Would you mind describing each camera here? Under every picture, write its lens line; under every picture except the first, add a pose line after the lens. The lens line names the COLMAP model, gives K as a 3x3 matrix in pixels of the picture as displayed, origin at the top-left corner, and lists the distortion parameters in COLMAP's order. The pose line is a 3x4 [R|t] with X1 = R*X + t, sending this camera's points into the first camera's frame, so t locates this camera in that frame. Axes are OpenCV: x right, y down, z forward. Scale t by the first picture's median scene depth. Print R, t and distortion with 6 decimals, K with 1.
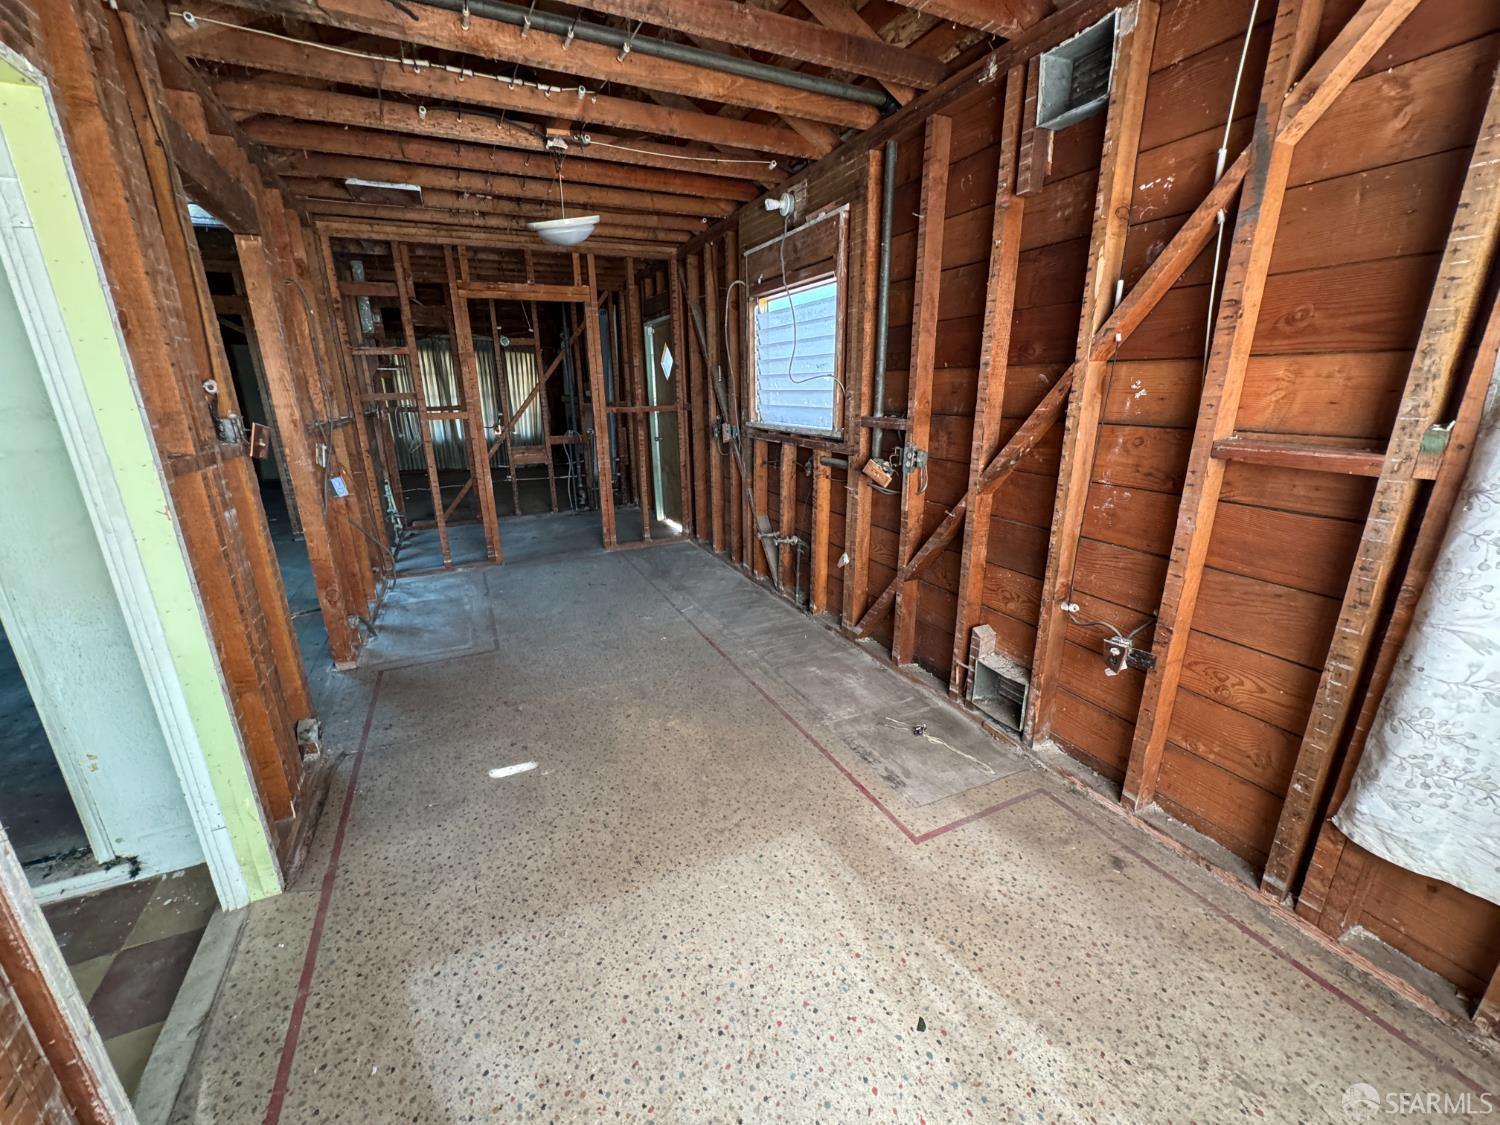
lens RADIAL K [[600.6, 0, 748.9], [0, 600.6, 566.2], [0, 0, 1]] dist [-0.003889, 0.000749]
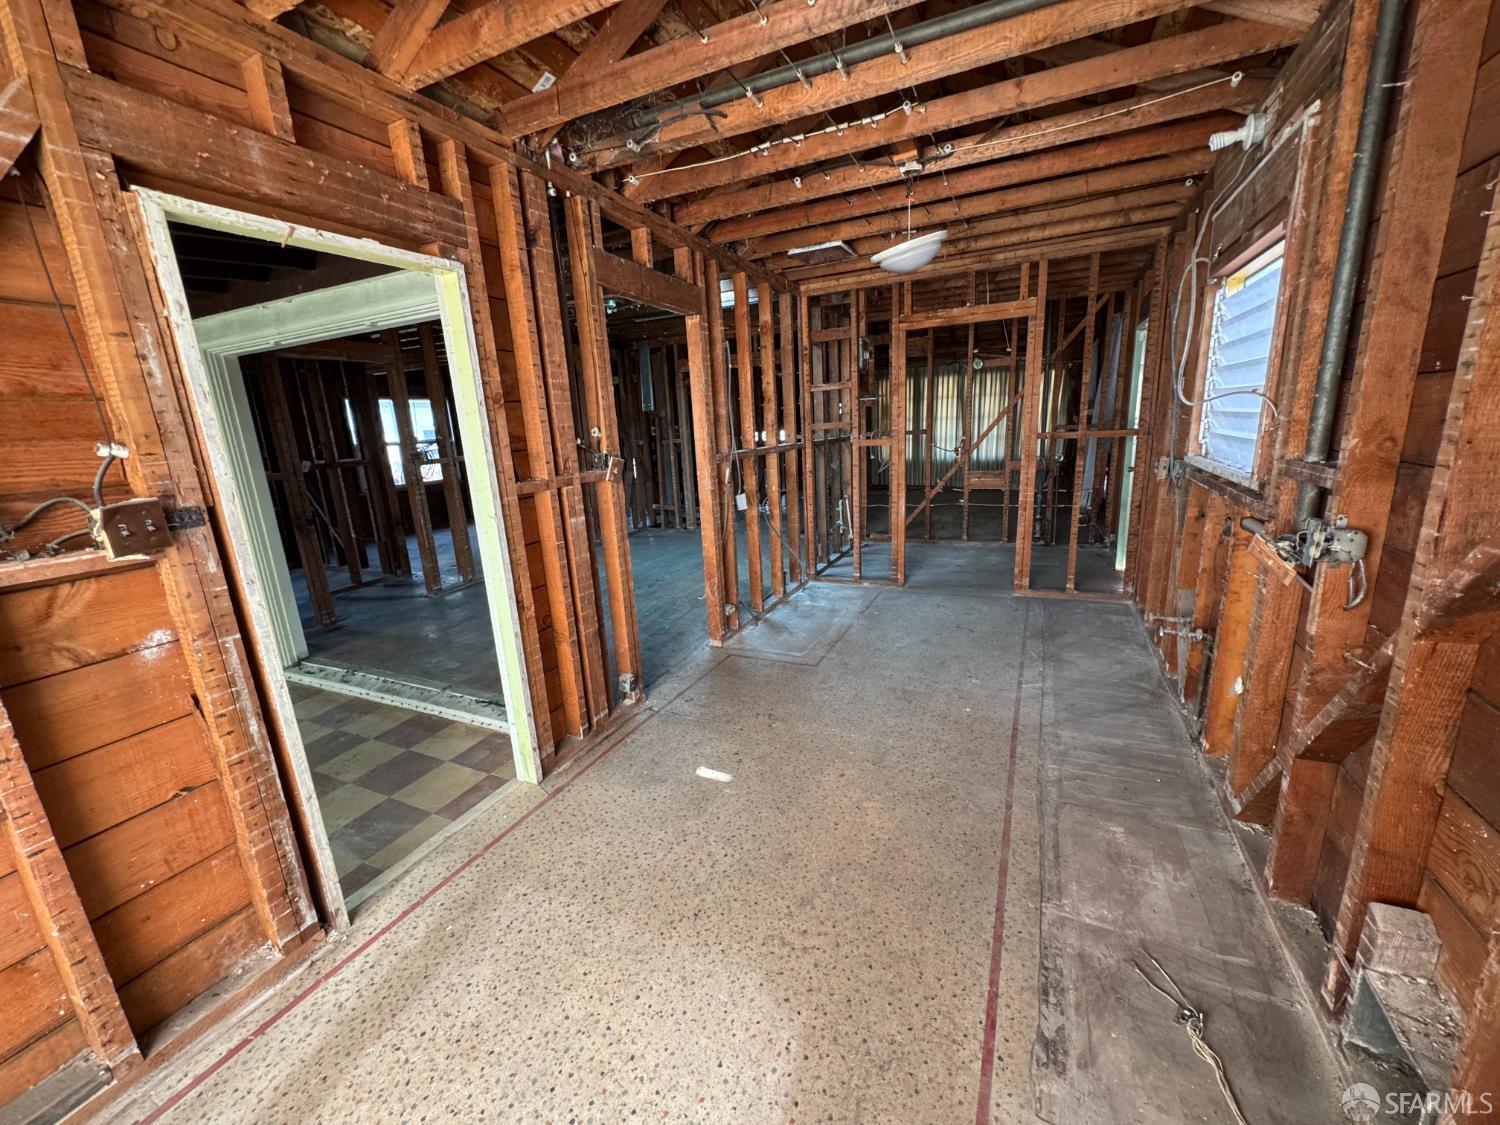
lens RADIAL K [[600.6, 0, 748.9], [0, 600.6, 566.2], [0, 0, 1]] dist [-0.003889, 0.000749]
pose [[0.629217, 0.163900, -0.759752, 0.305698], [-0.181809, 0.981431, 0.061150, -0.082642], [0.755666, 0.099653, 0.647331, 0.222627]]
